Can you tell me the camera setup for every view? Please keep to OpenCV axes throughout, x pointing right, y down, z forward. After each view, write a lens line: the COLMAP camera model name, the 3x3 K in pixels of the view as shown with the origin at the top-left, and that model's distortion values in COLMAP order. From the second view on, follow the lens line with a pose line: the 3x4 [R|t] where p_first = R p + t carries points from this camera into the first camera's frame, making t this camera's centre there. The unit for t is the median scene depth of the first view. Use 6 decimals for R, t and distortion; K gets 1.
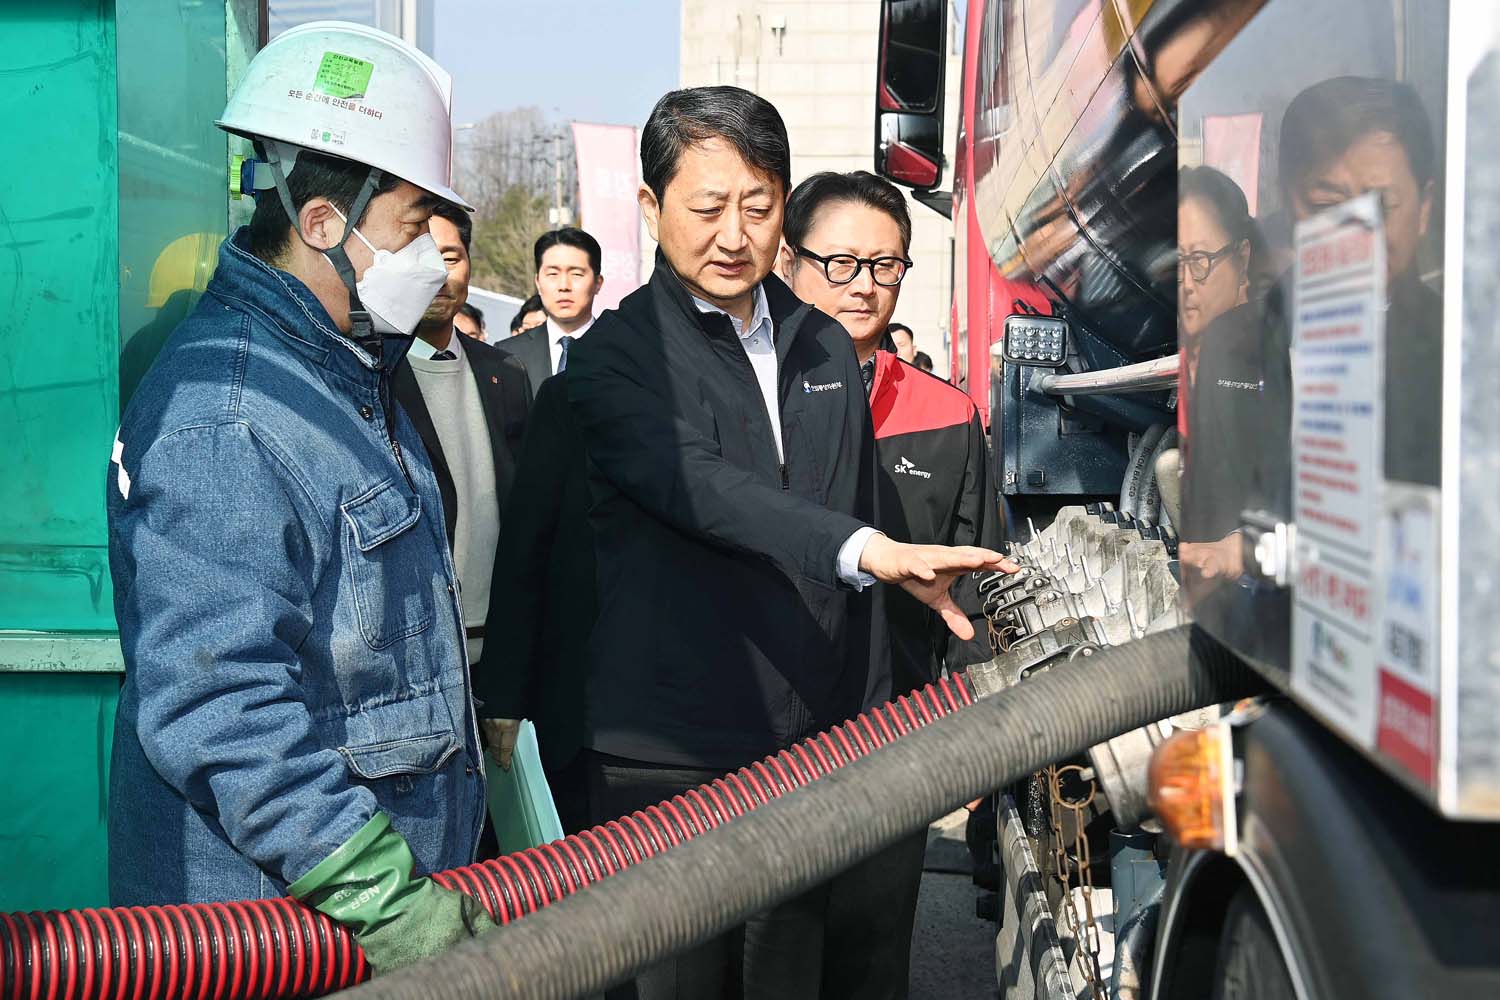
lens RADIAL K [[2000.5, 0, 750.4], [0, 2000.5, 497.5], [0, 0, 1]] dist [0.051341, 0.000000]
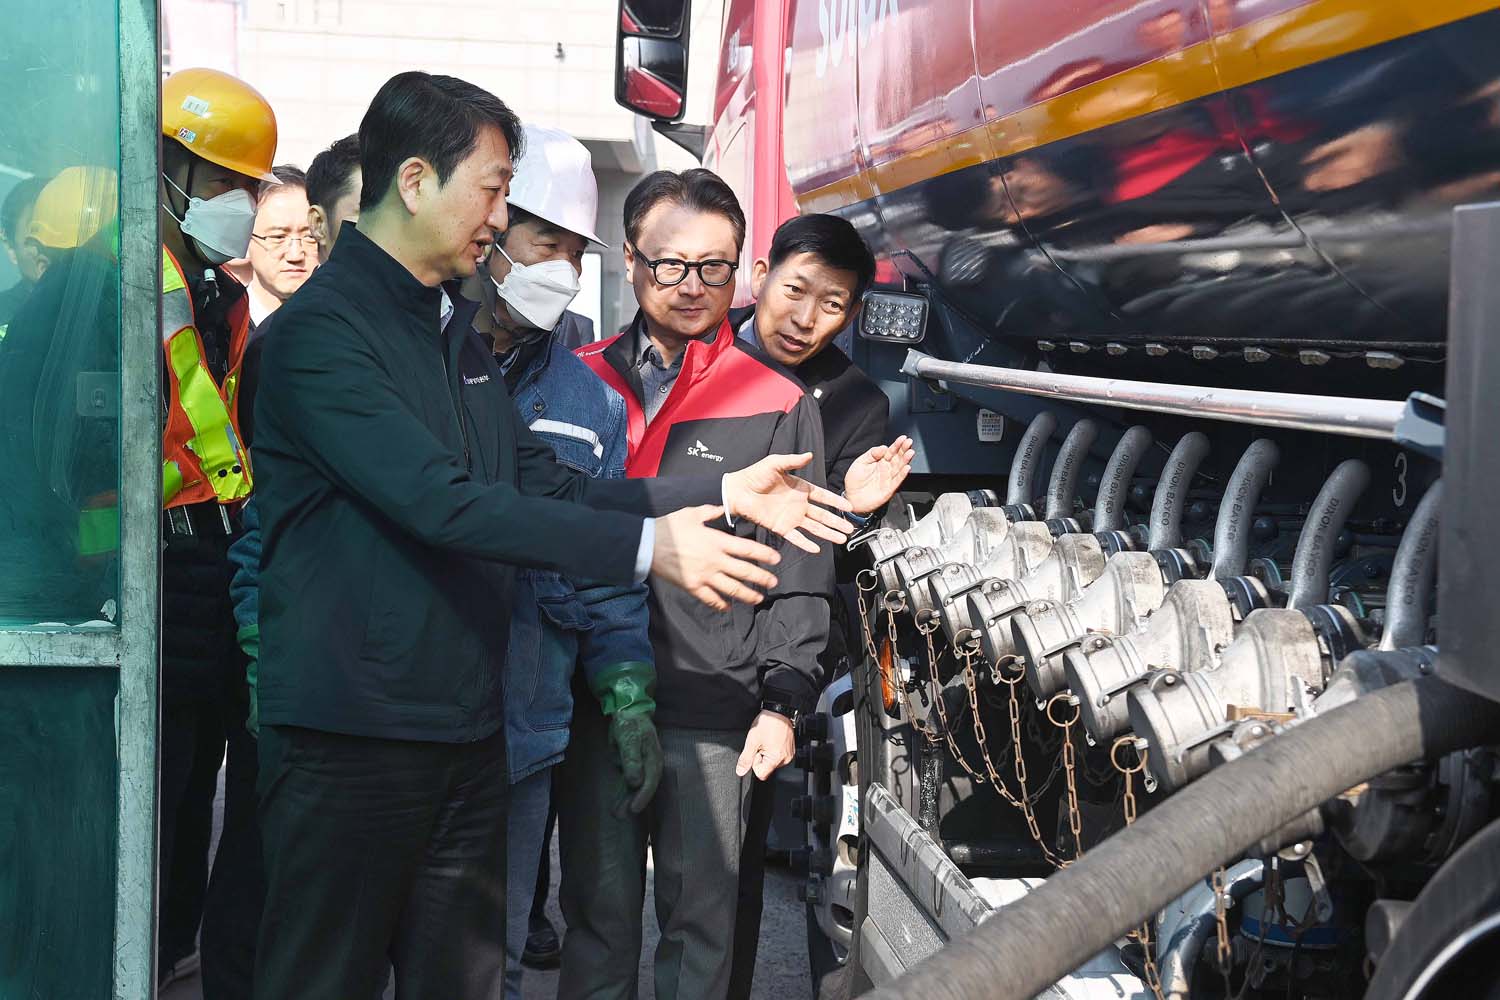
lens RADIAL K [[2143.8, 0, 749.3], [0, 2143.8, 503.3], [0, 0, 1]] dist [0.099172, 0.000000]
pose [[0.990759, 0.010905, 0.135192, -0.327796], [-0.014518, 0.999562, 0.025774, -0.065750], [-0.134852, -0.027498, 0.990484, -0.136458]]
